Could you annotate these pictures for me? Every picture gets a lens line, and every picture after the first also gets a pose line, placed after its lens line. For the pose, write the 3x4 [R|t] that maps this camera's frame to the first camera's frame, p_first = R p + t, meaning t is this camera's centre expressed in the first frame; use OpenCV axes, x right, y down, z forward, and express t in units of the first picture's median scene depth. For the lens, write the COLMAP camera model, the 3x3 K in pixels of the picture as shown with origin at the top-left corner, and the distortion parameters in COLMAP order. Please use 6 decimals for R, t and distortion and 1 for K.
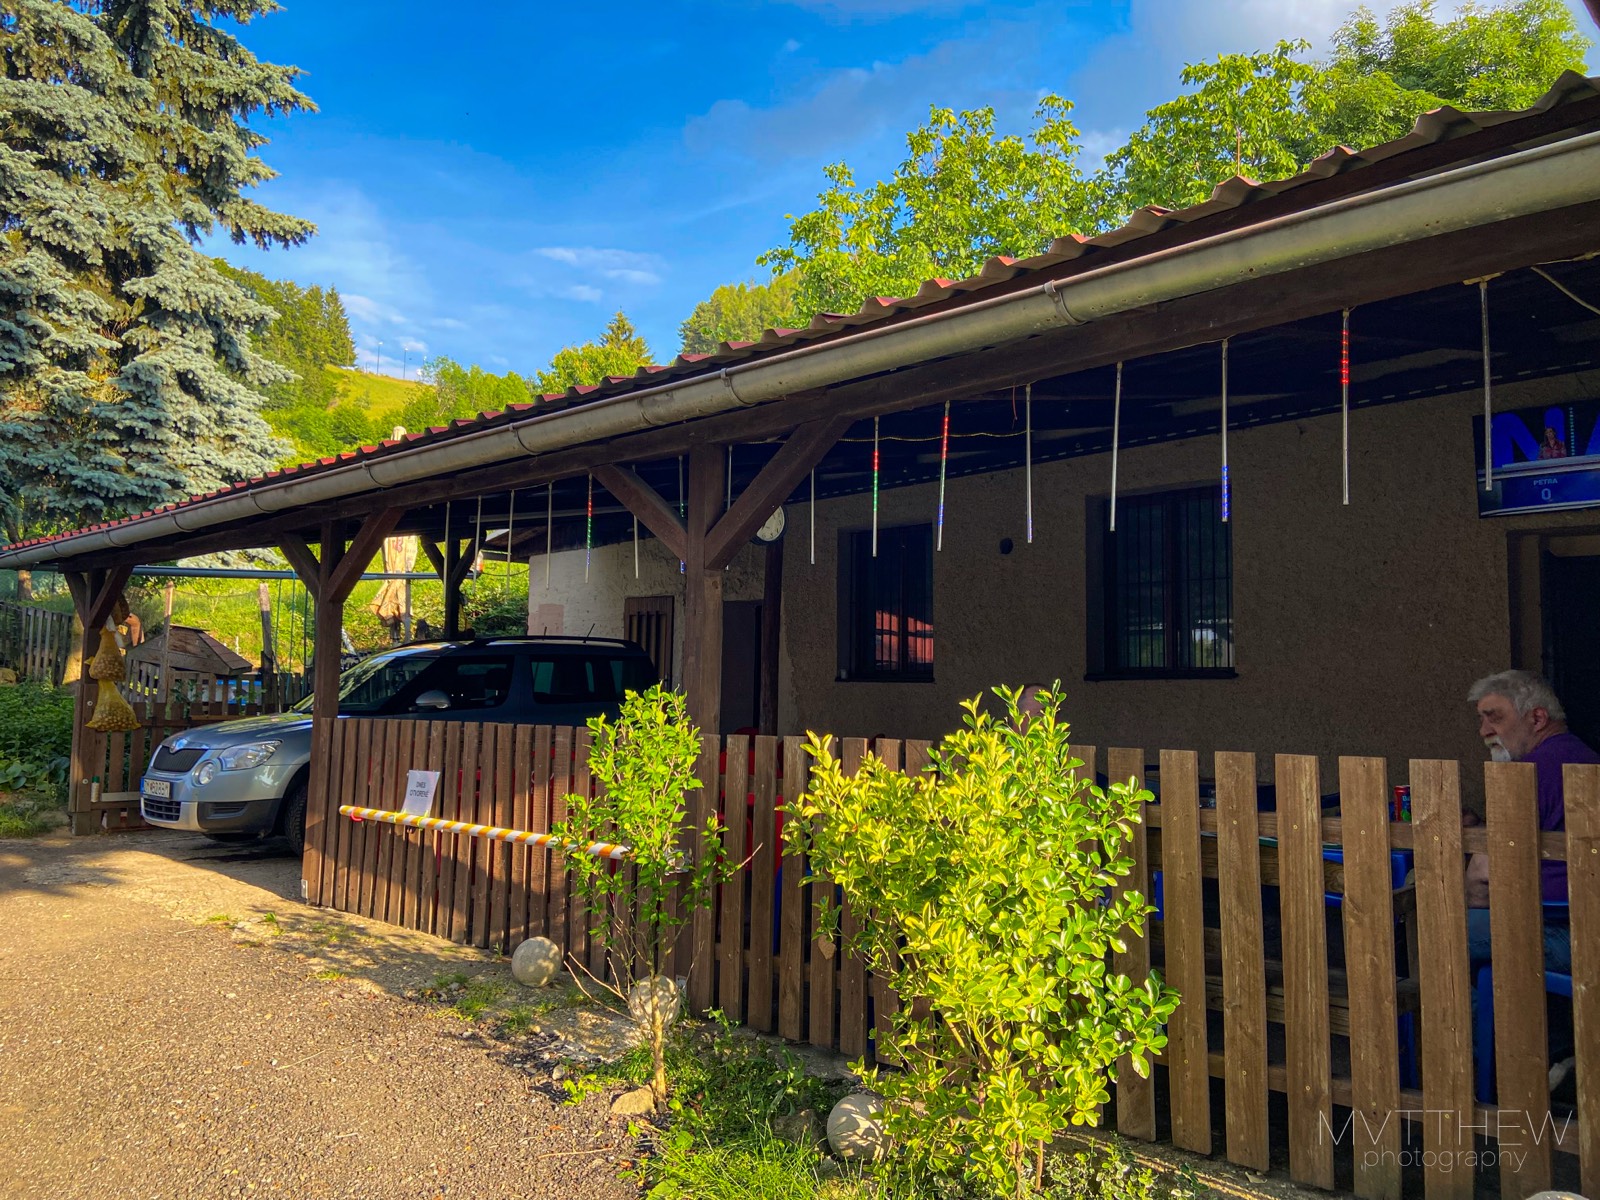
lens RADIAL K [[1226.7, 0, 800.0], [0, 1226.7, 600.0], [0, 0, 1]] dist [0.100523, -0.122426]
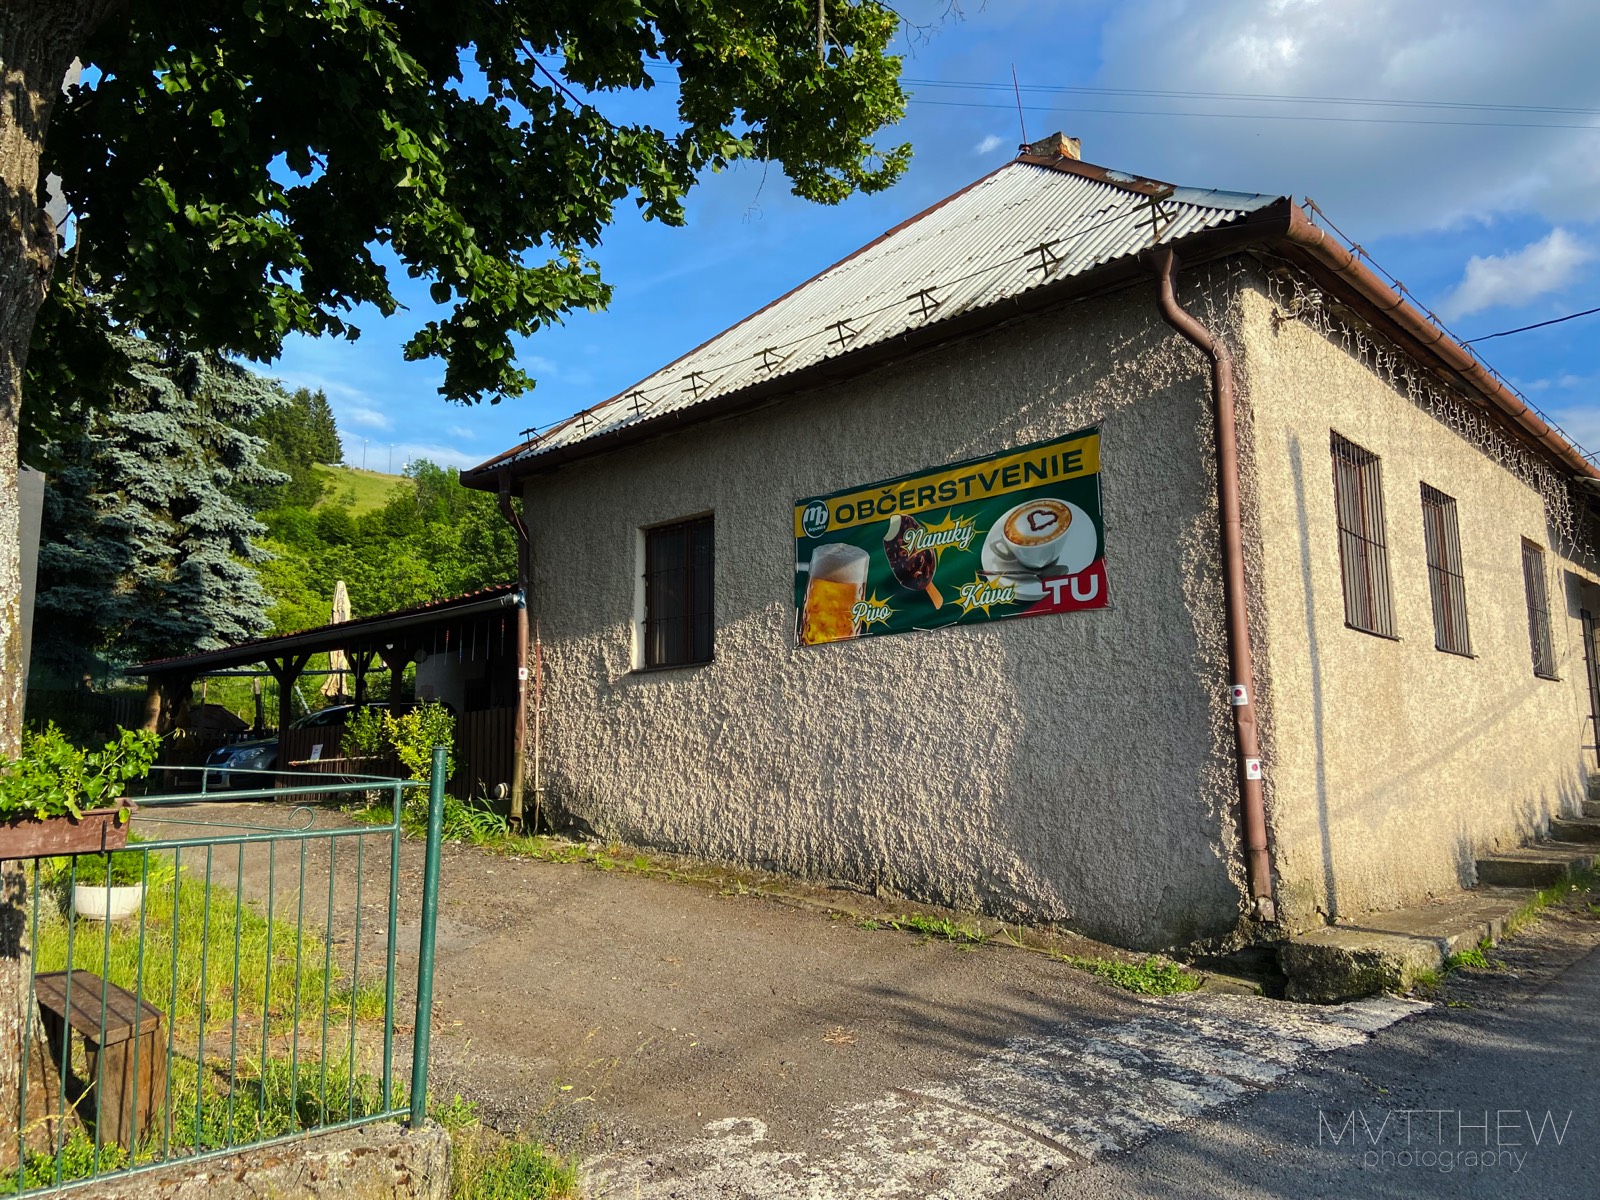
lens RADIAL K [[1189.6, 0, 800.4], [0, 1189.6, 588.6], [0, 0, 1]] dist [0.055279, -0.001132]
pose [[0.999432, -0.024600, 0.023036, 0.322673], [0.026259, 0.996858, -0.074725, 0.007912], [-0.021125, 0.075287, 0.996938, -0.773760]]
